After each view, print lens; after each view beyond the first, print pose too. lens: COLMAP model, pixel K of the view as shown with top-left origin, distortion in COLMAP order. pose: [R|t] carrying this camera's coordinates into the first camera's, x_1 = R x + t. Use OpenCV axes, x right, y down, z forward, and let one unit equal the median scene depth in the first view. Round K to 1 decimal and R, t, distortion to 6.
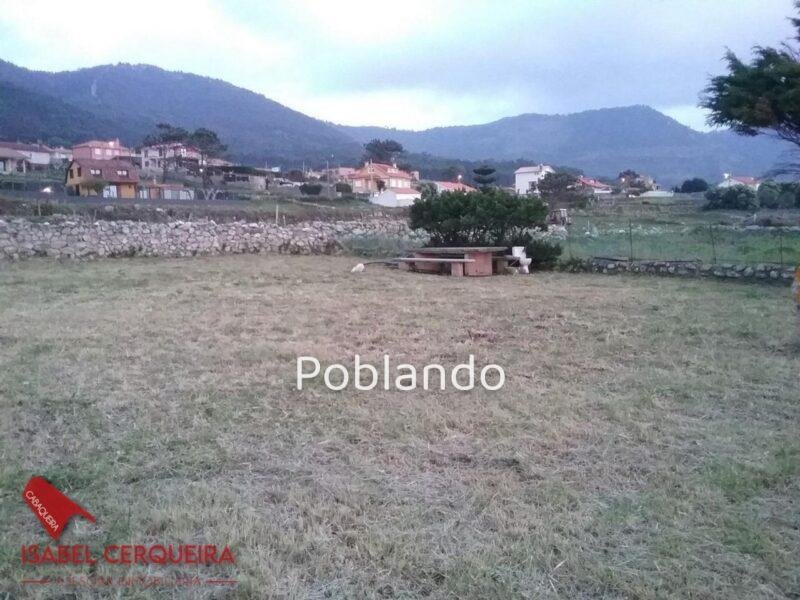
lens RADIAL K [[734.0, 0, 404.9], [0, 734.0, 295.9], [0, 0, 1]] dist [0.097714, -0.169110]
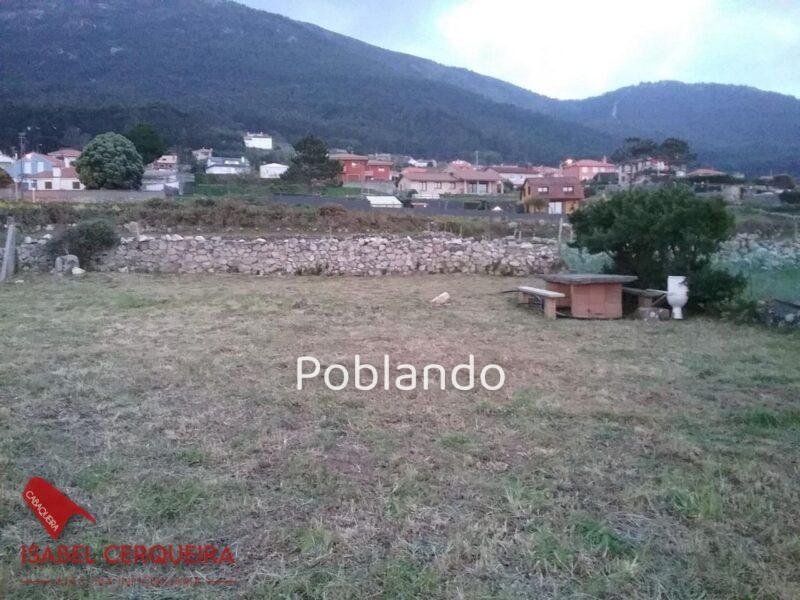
lens RADIAL K [[734.0, 0, 404.9], [0, 734.0, 295.9], [0, 0, 1]] dist [0.097714, -0.169110]
pose [[0.792352, 0.046029, -0.608325, 0.293108], [-0.057795, 0.998328, 0.000259, -0.030003], [0.607320, 0.034953, 0.793688, 0.290752]]
